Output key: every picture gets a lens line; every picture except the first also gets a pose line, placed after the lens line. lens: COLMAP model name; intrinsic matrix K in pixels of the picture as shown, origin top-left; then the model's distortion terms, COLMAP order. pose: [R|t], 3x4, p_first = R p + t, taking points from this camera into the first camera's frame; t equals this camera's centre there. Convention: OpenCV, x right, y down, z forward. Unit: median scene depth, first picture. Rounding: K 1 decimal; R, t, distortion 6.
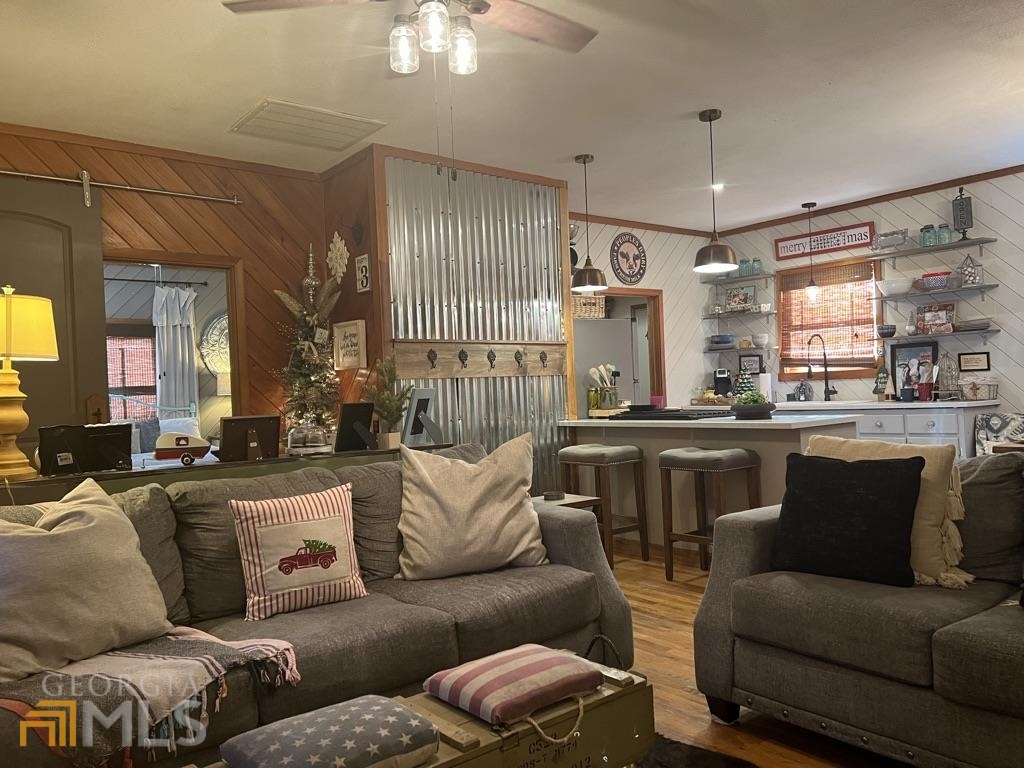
lens RADIAL K [[769.2, 0, 520.0], [0, 769.2, 391.1], [0, 0, 1]] dist [0.060656, -0.070274]
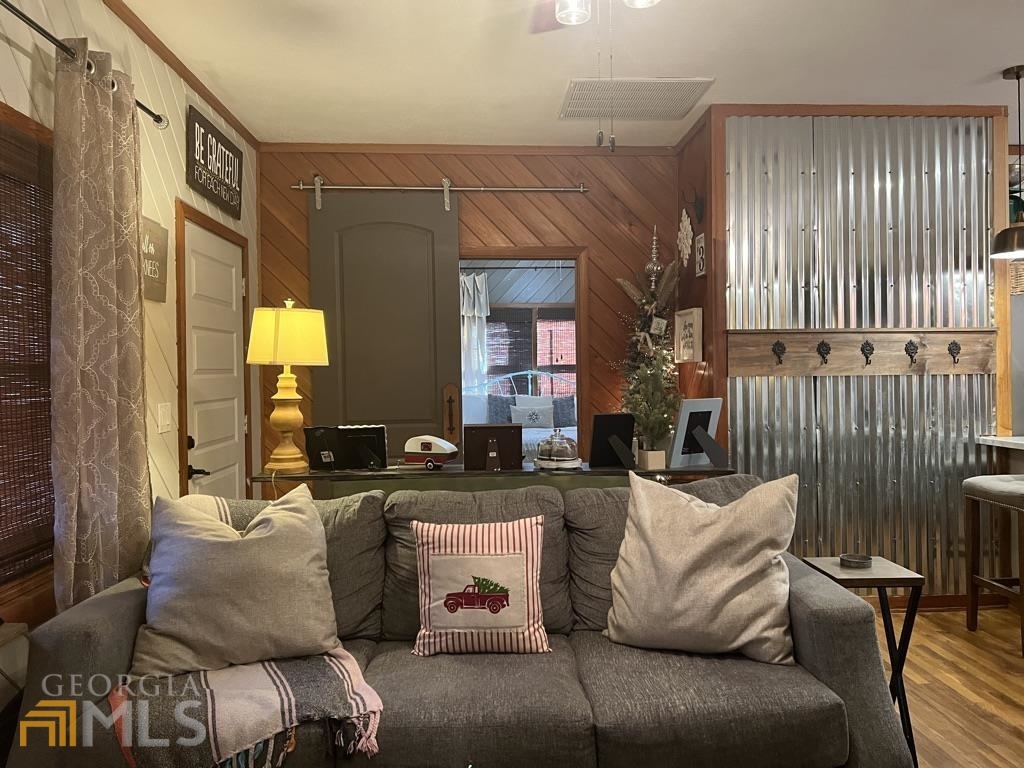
lens RADIAL K [[769.2, 0, 520.9], [0, 769.2, 373.8], [0, 0, 1]] dist [0.060656, -0.070274]
pose [[0.808816, 0.033839, -0.587087, 0.146304], [-0.021655, 0.999380, 0.027770, -0.035744], [0.587662, -0.009748, 0.809048, 0.159309]]
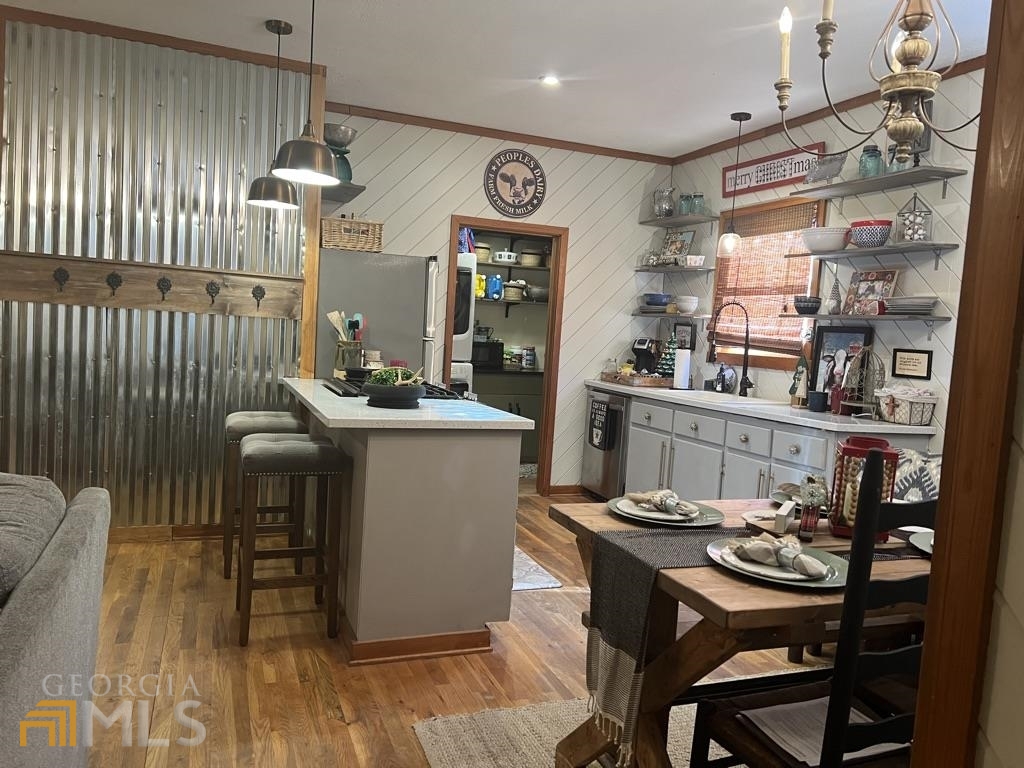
lens RADIAL K [[769.2, 0, 528.7], [0, 769.2, 386.8], [0, 0, 1]] dist [0.060656, -0.070274]
pose [[0.949557, 0.122780, -0.288560, 0.577165], [-0.103824, 0.991360, 0.080166, -0.045751], [0.295909, -0.046163, 0.954100, 0.357293]]
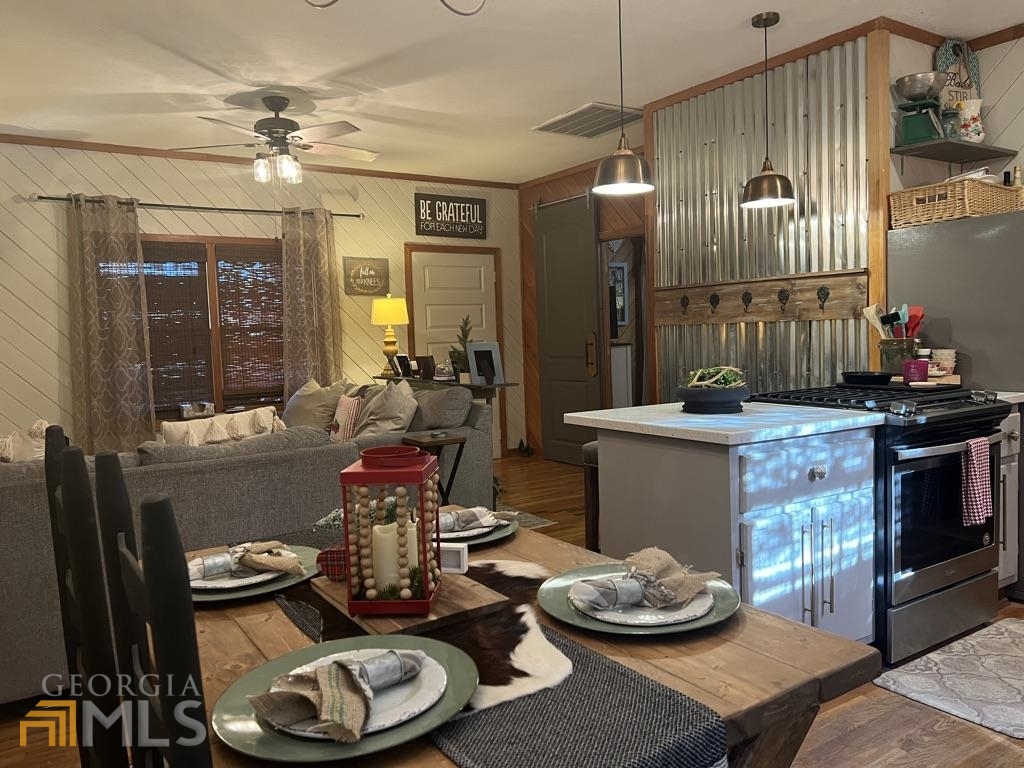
lens RADIAL K [[769.2, 0, 510.5], [0, 769.2, 379.7], [0, 0, 1]] dist [0.060656, -0.070274]
pose [[-0.099045, 0.108204, -0.989183, 0.866936], [0.039582, 0.993712, 0.104736, -0.057455], [0.994295, -0.028780, -0.102705, 0.850736]]
